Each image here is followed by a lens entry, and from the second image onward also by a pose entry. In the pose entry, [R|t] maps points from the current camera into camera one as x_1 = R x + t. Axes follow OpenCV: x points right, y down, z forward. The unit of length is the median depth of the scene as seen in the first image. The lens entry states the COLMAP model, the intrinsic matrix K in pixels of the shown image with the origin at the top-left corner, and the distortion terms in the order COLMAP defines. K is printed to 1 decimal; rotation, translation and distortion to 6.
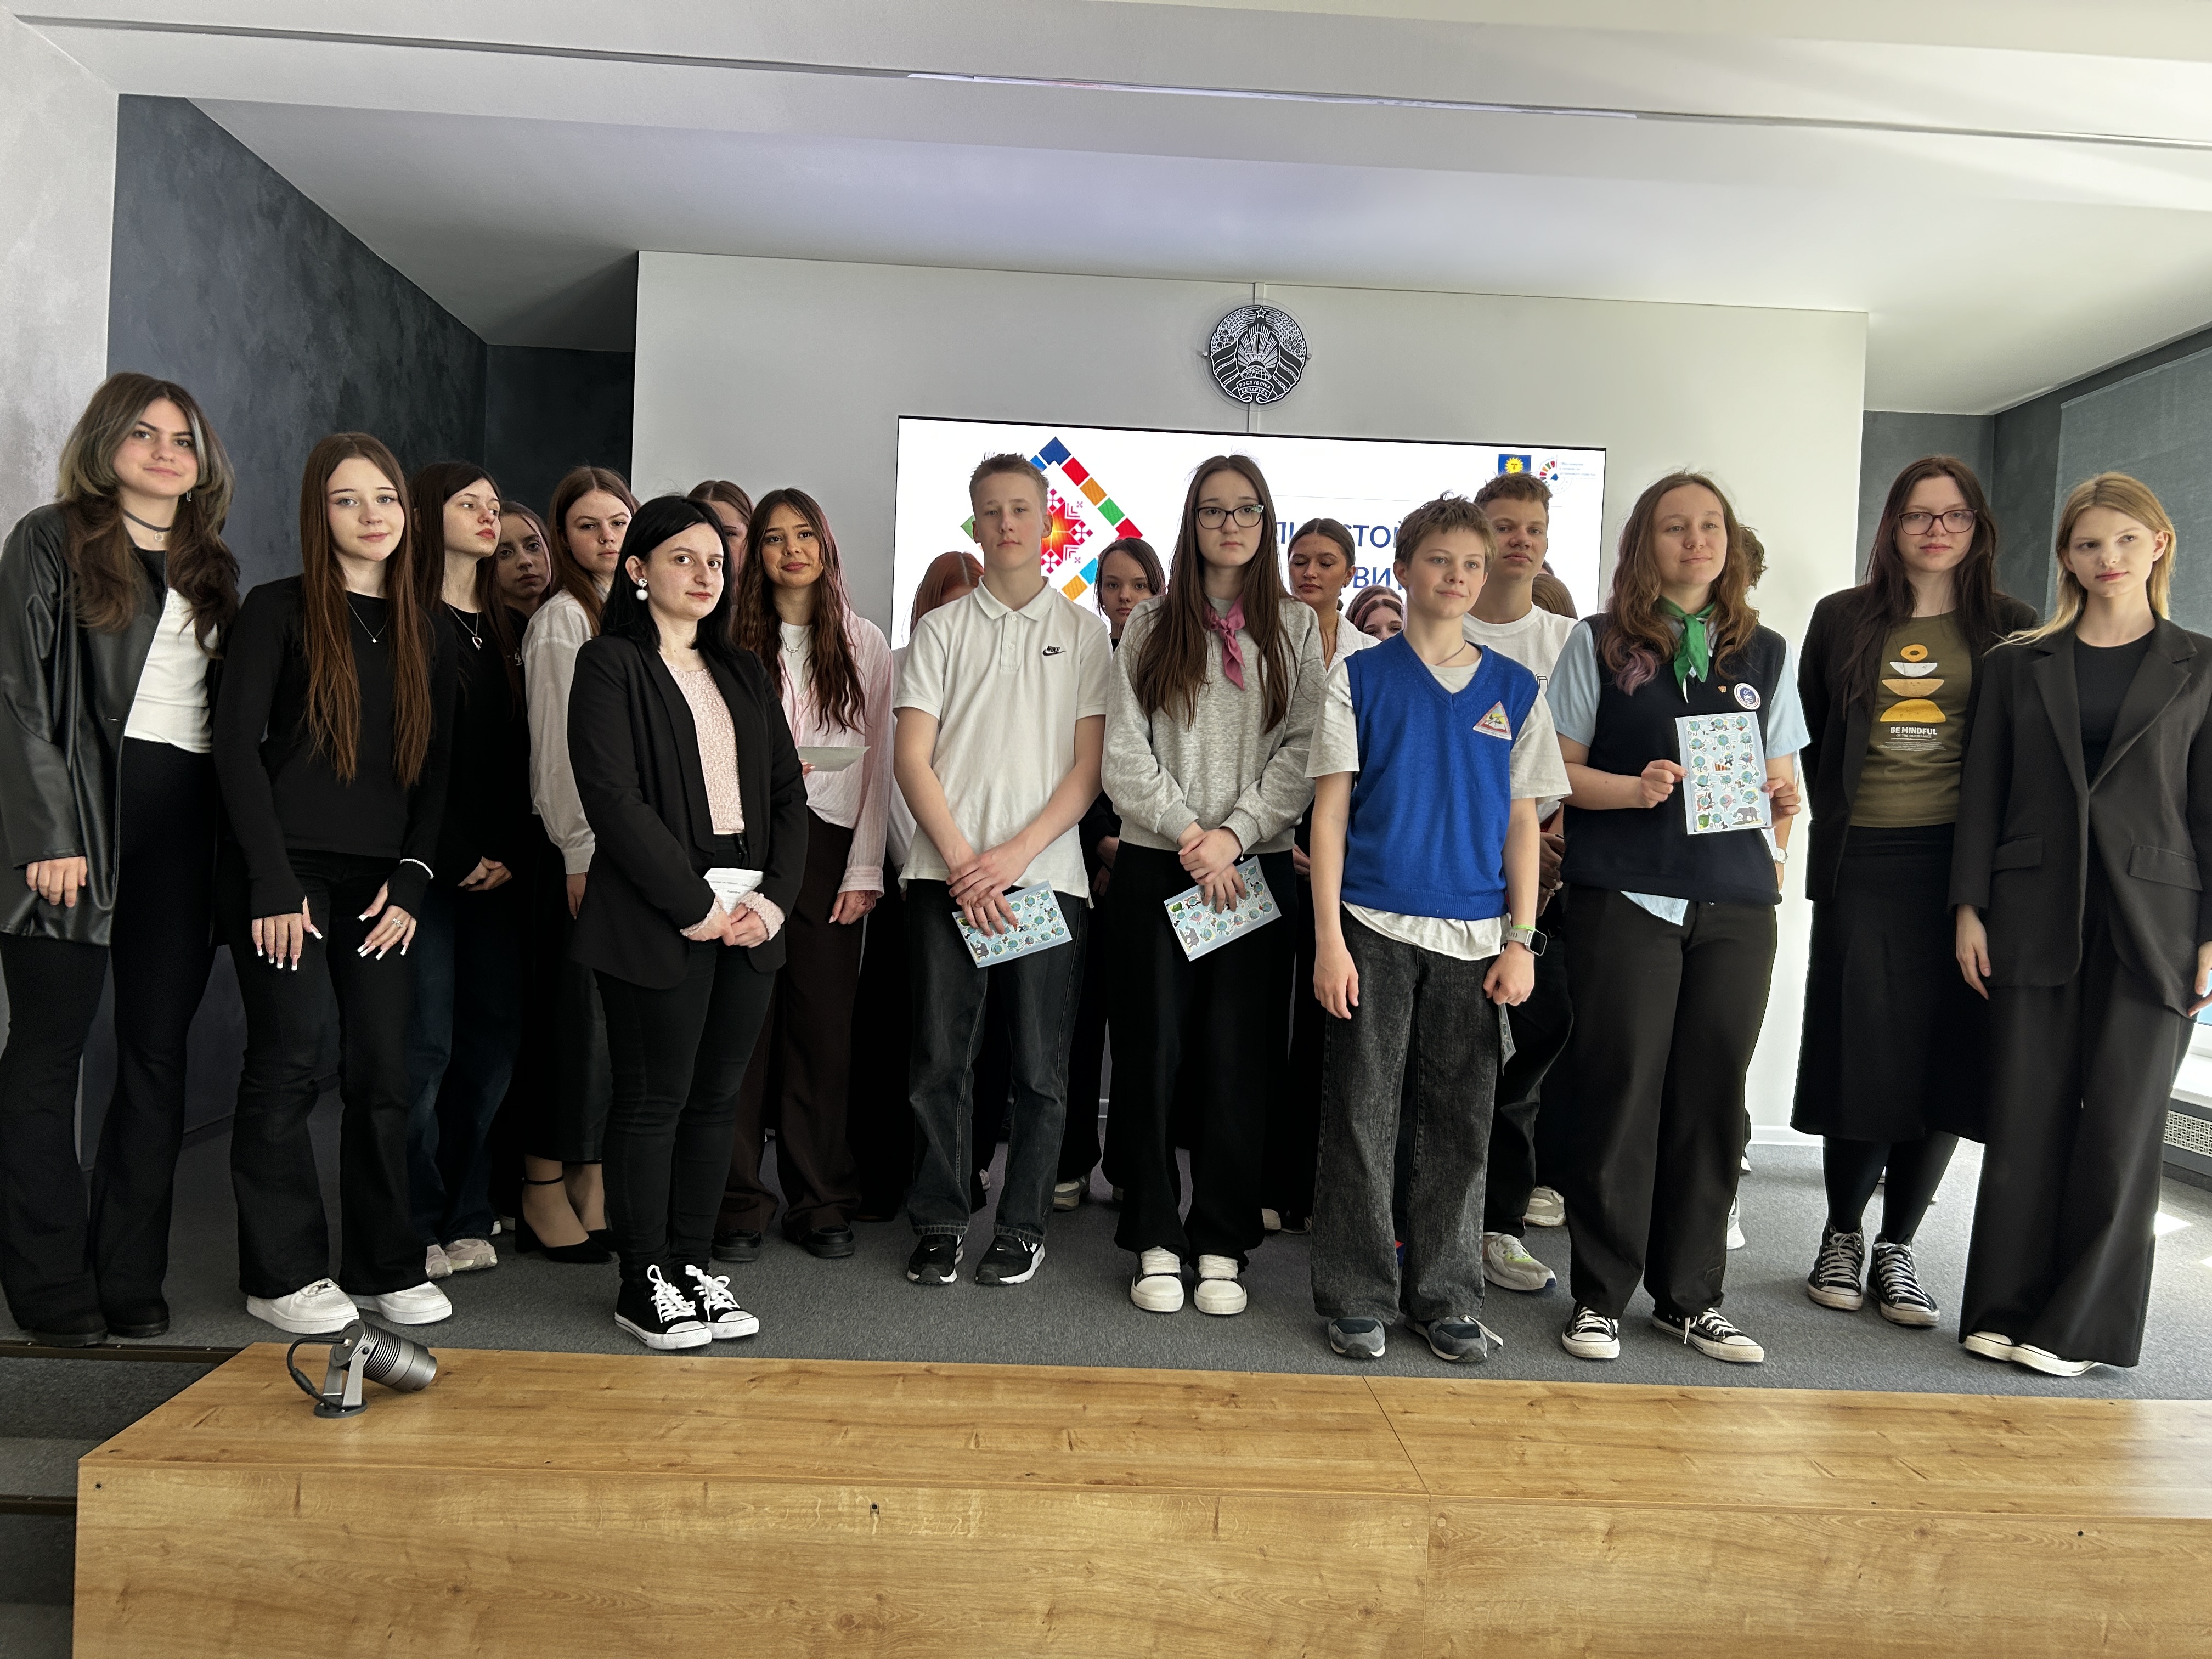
lens RADIAL K [[1717.7, 0, 1088.9], [0, 1717.7, 829.8], [0, 0, 1]] dist [0.063070, -0.037536]
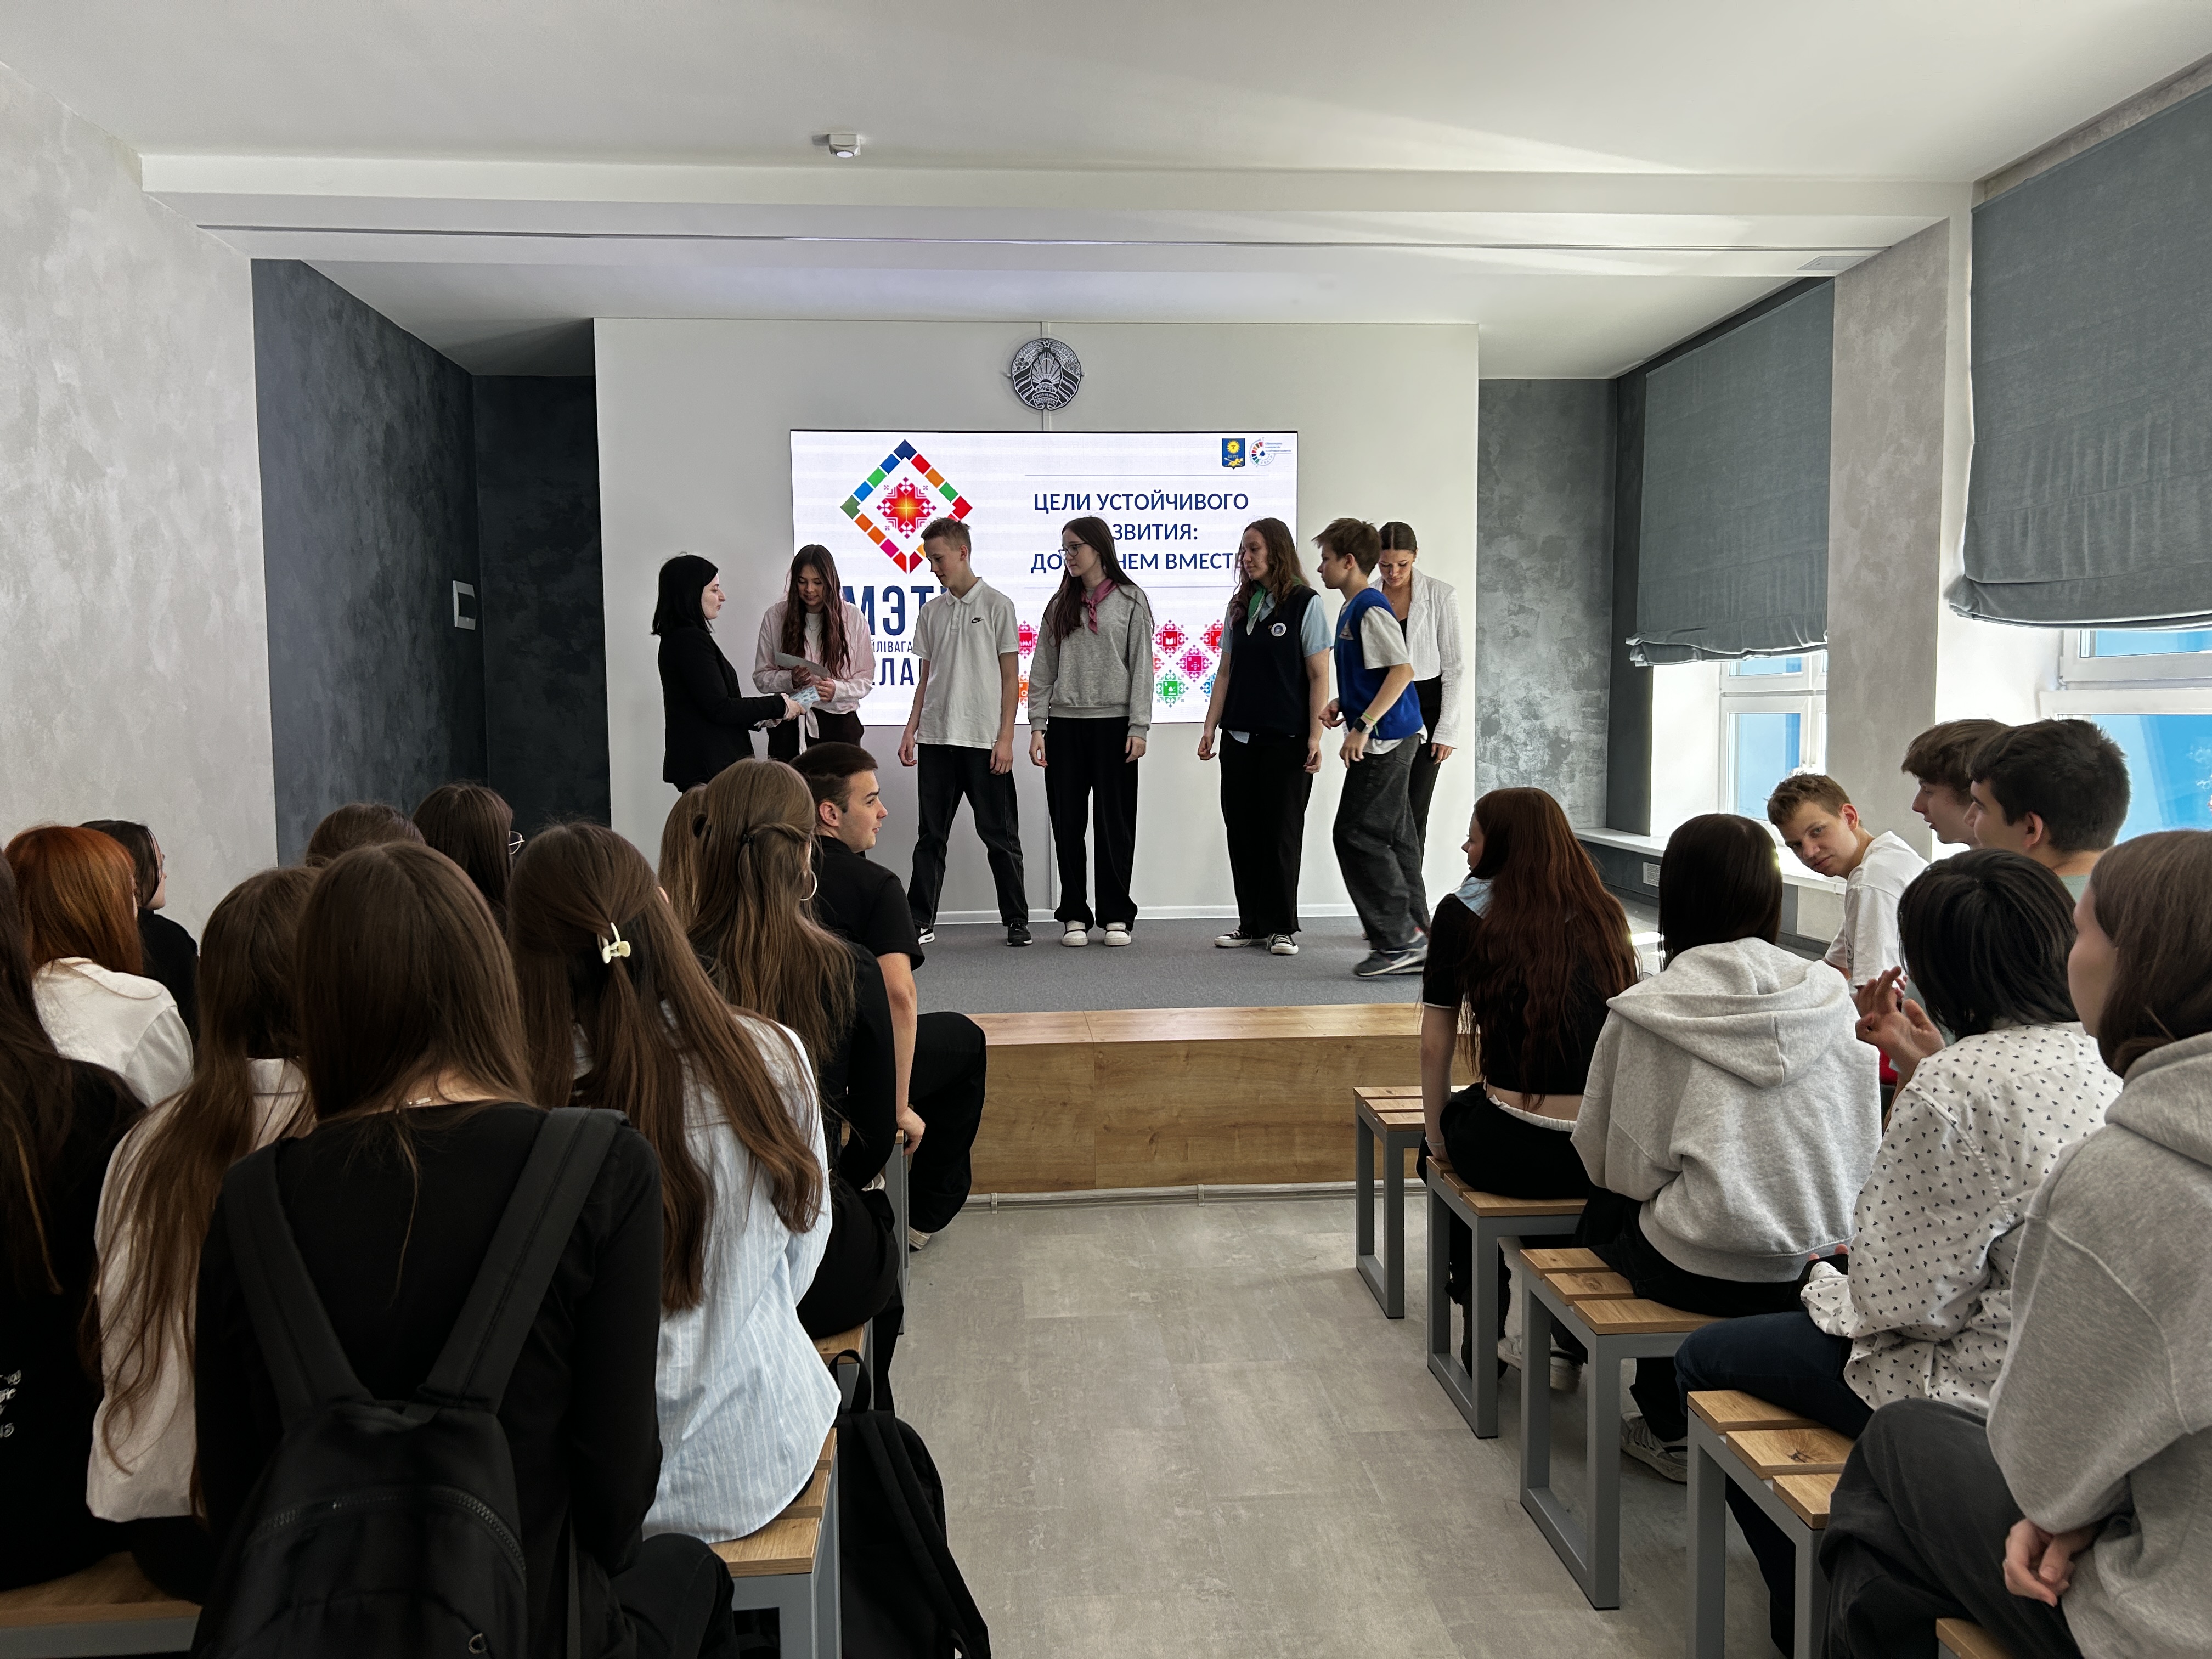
lens RADIAL K [[1717.7, 0, 1117.2], [0, 1717.7, 833.9], [0, 0, 1]] dist [0.063070, -0.037536]
pose [[0.997208, -0.055334, 0.050152, 0.066989], [0.052465, 0.997004, 0.056835, 0.020664], [-0.053146, -0.054045, 0.997123, -0.435770]]
